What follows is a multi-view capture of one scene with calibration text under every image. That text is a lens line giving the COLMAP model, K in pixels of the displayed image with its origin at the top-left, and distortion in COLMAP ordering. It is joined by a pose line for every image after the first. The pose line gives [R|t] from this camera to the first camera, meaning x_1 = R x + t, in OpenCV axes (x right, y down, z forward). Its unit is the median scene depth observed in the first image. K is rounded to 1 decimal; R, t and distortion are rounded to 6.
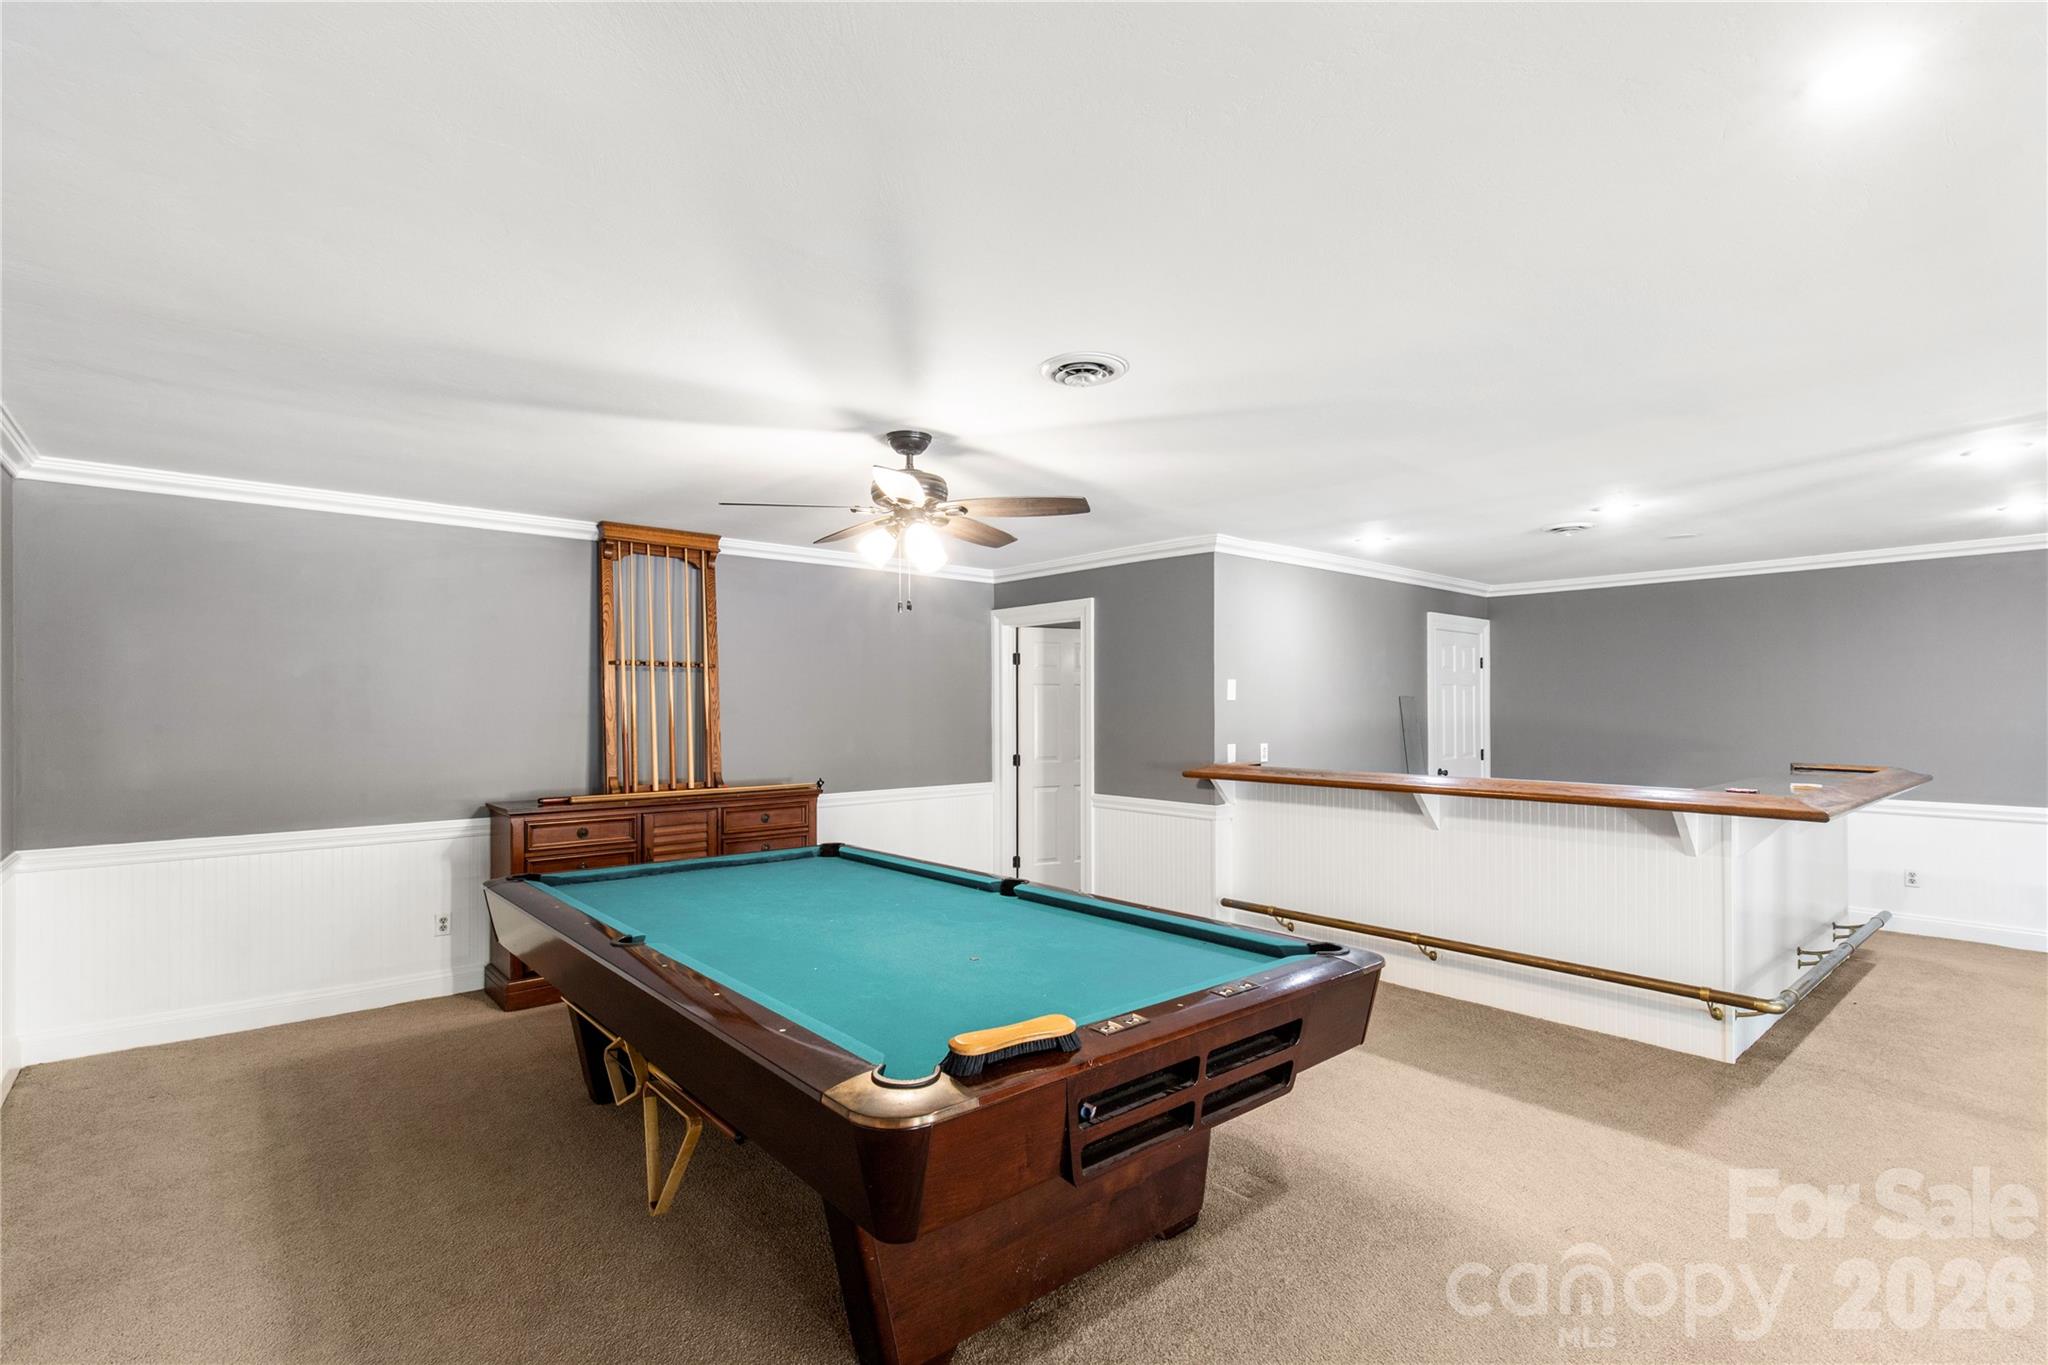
lens RADIAL K [[938.5, 0, 1023.2], [0, 938.5, 711.6], [0, 0, 1]] dist [0.002027, 0.000307]
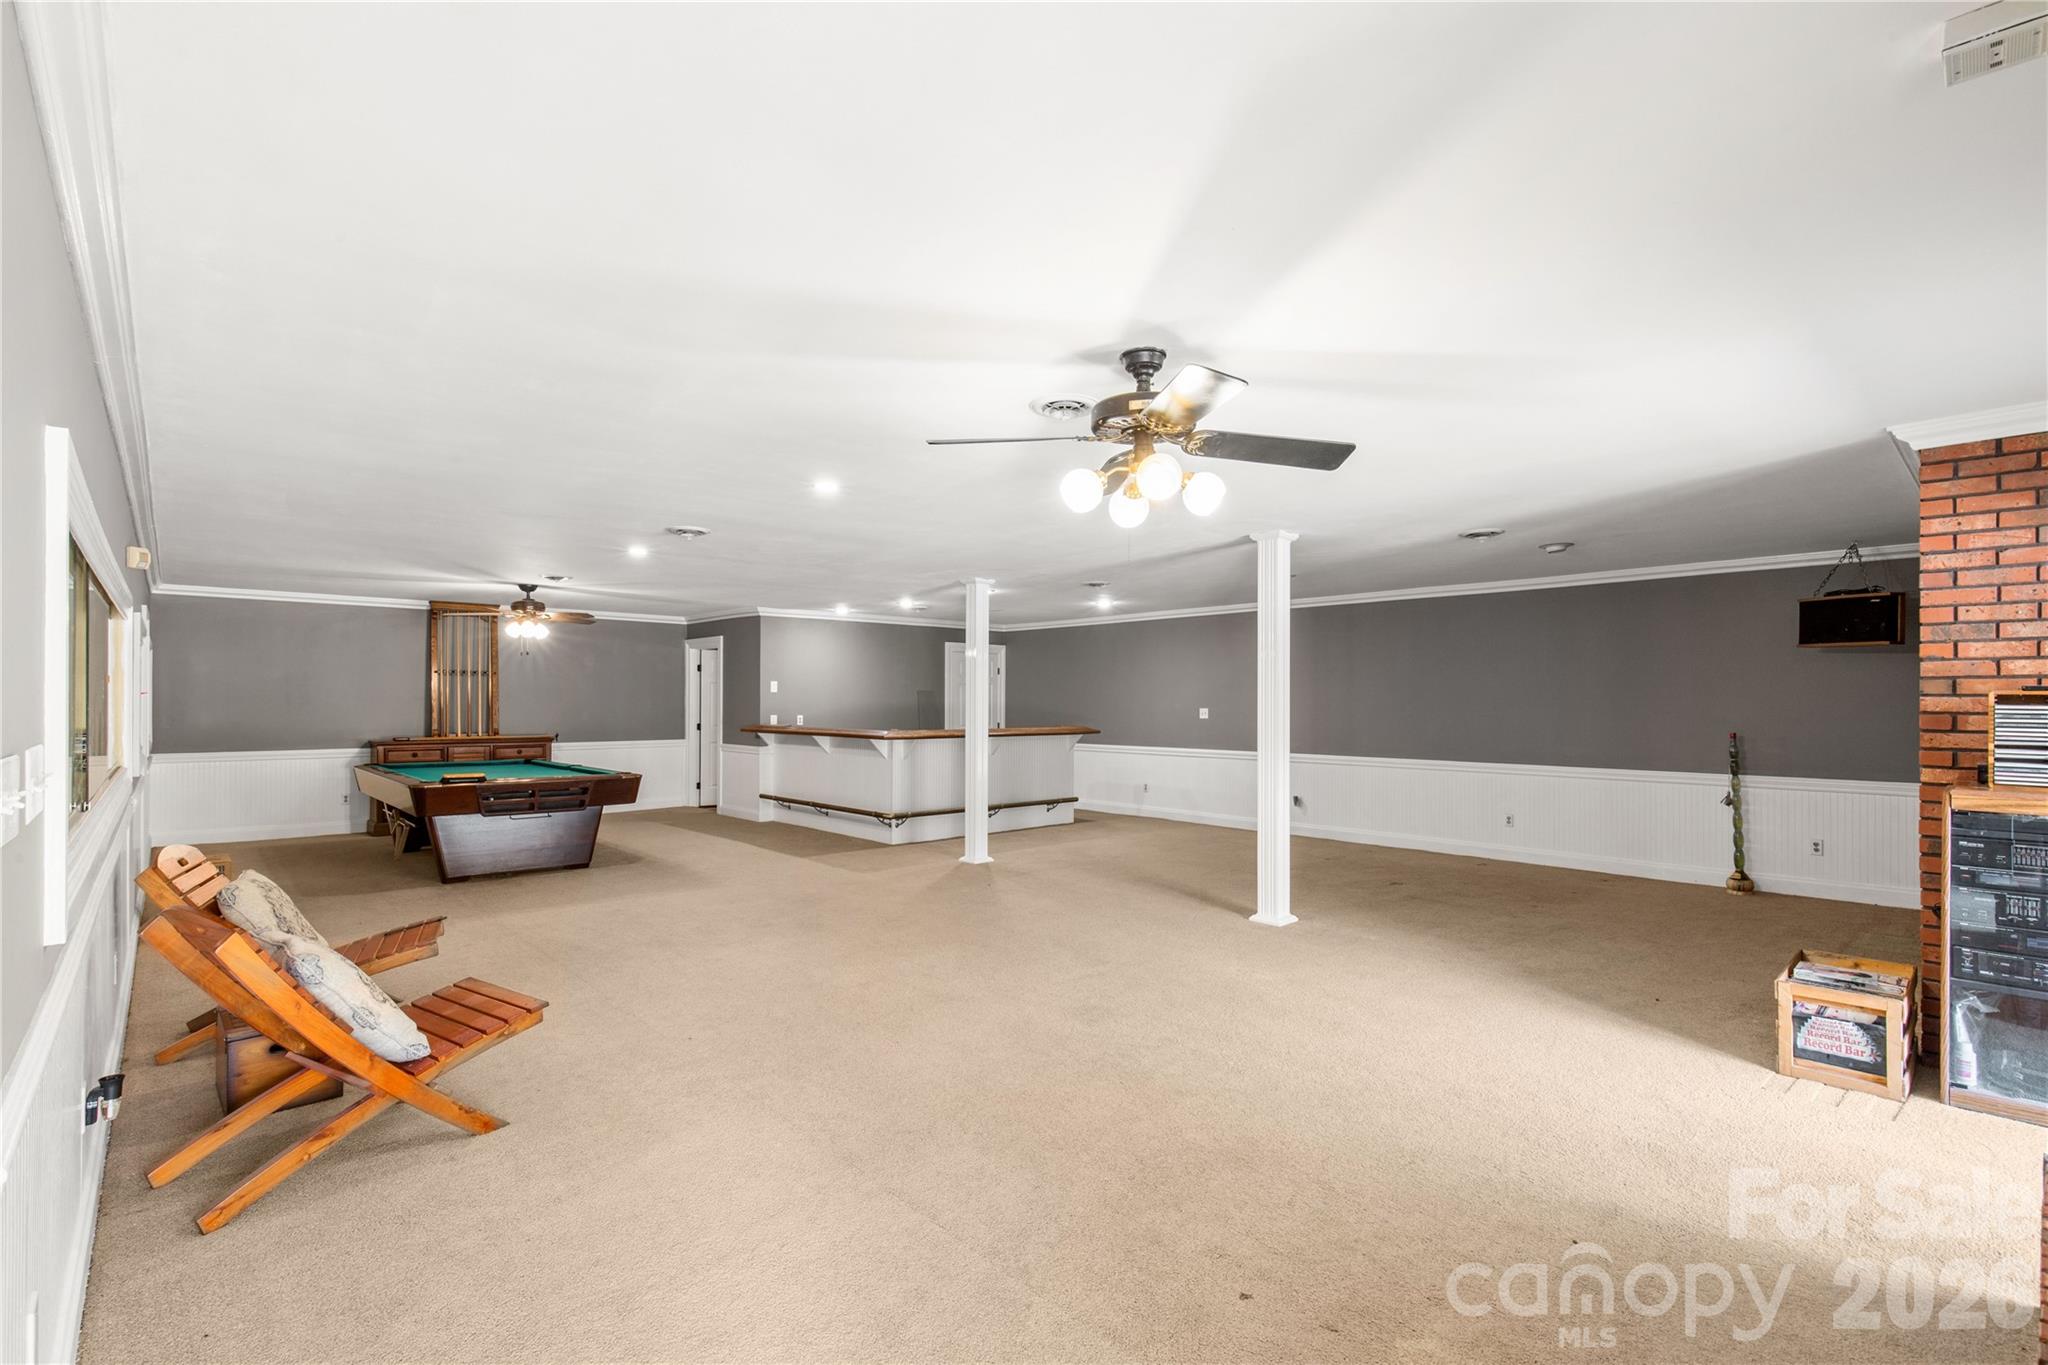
lens RADIAL K [[922.2, 0, 1020.6], [0, 922.2, 699.6], [0, 0, 1]] dist [0.000359, 0.000483]
pose [[0.999309, 0.004071, 0.036944, 0.667316], [-0.003863, 0.999976, -0.005676, 0.011930], [-0.036966, 0.005529, 0.999301, -0.915279]]
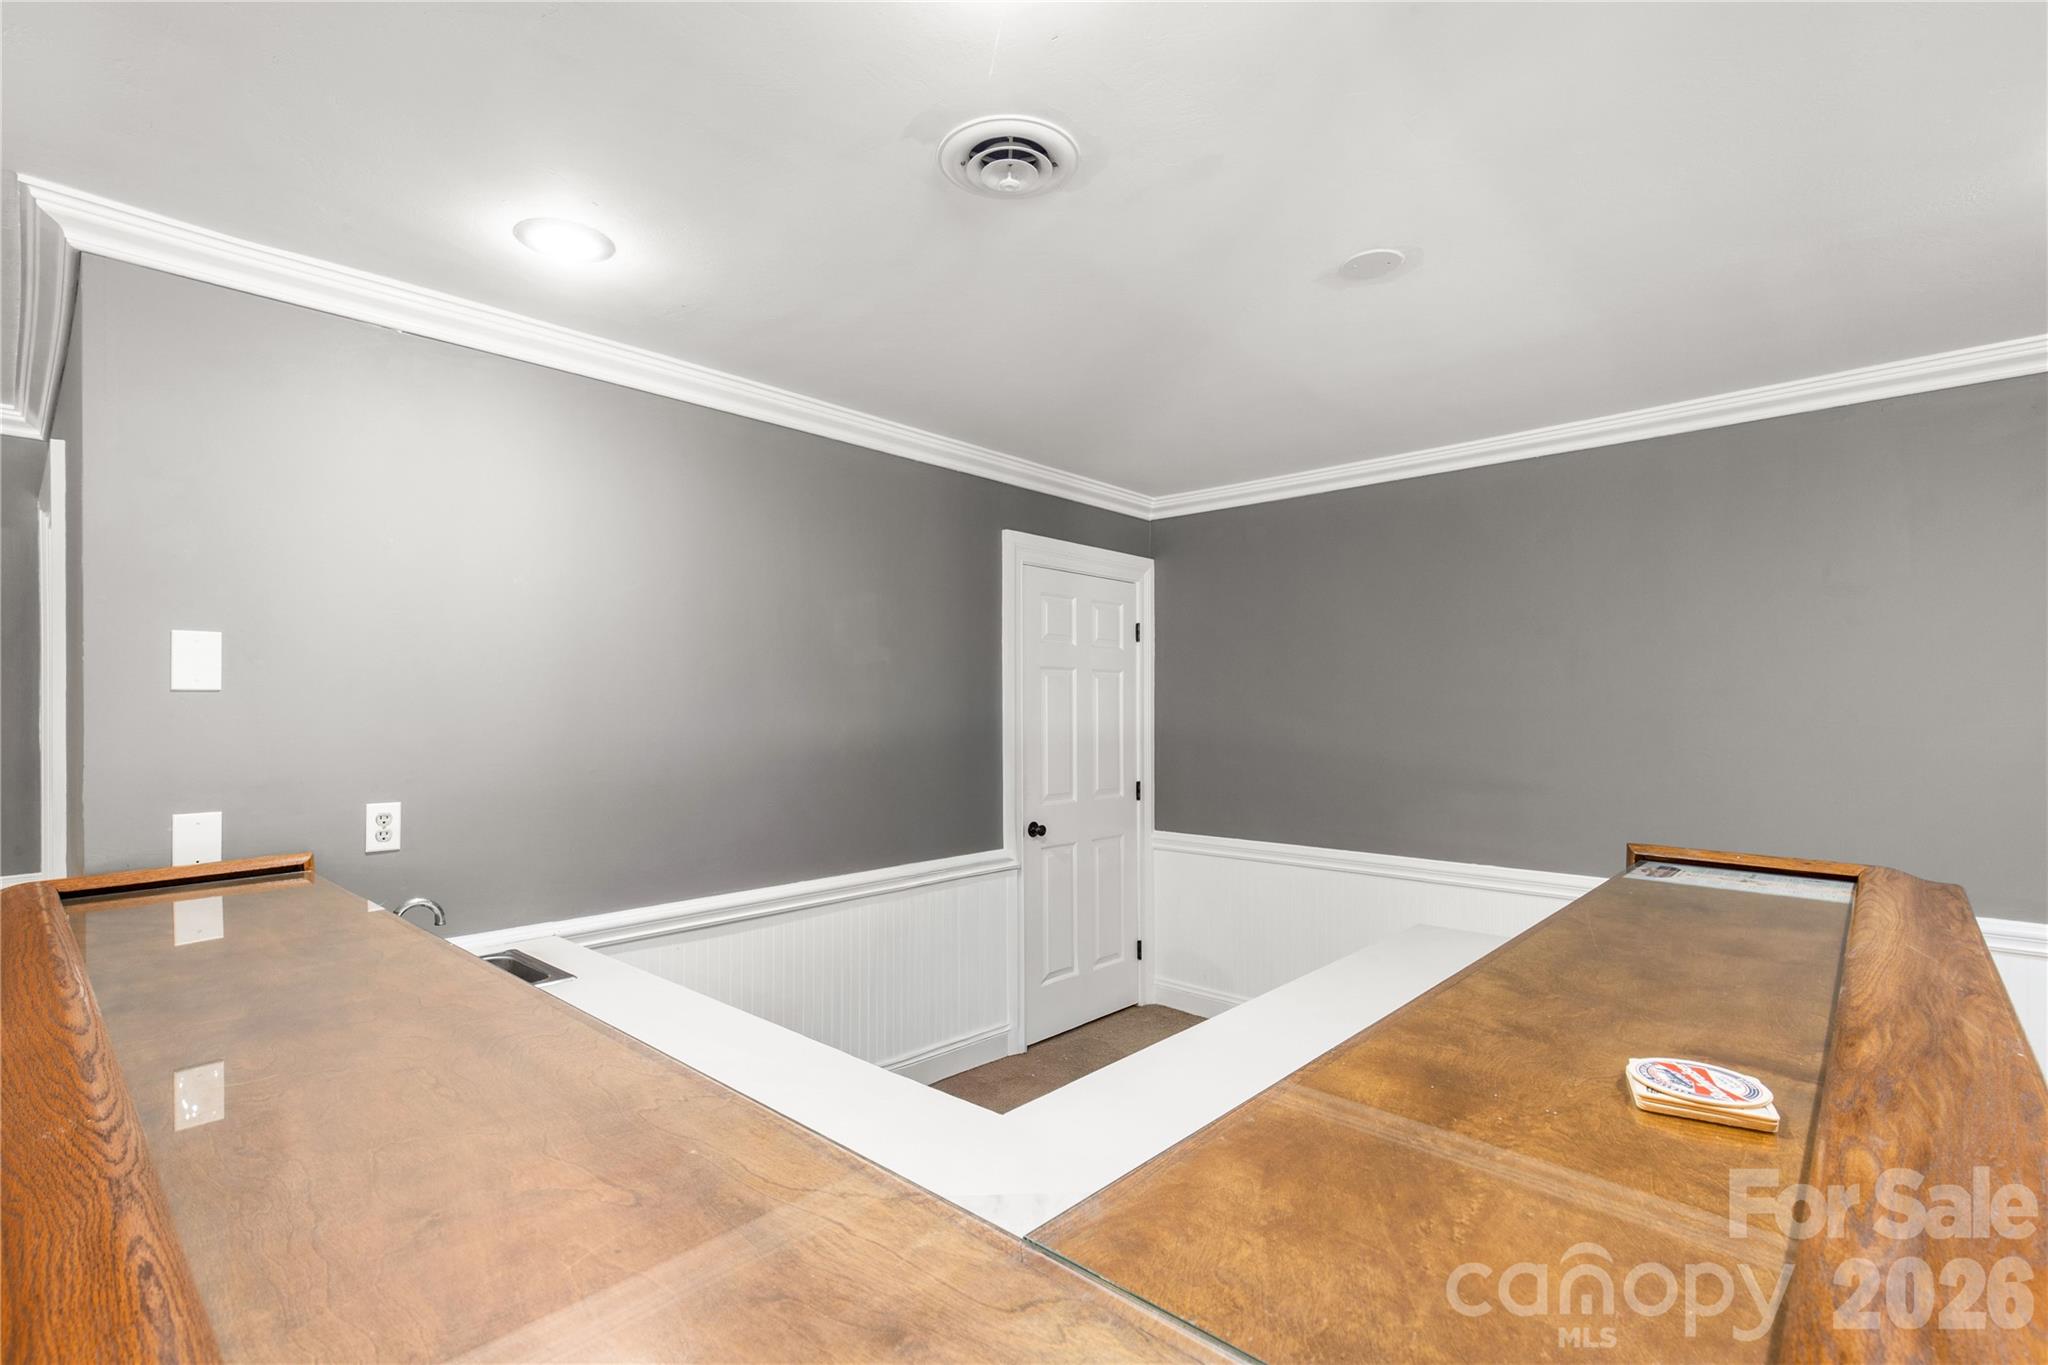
lens RADIAL K [[938.5, 0, 1023.2], [0, 938.5, 711.6], [0, 0, 1]] dist [0.002027, 0.000307]
pose [[0.993115, -0.001330, 0.117135, 0.500507], [0.001585, 0.999997, -0.002090, -0.002409], [-0.117132, 0.002261, 0.993114, 0.620060]]
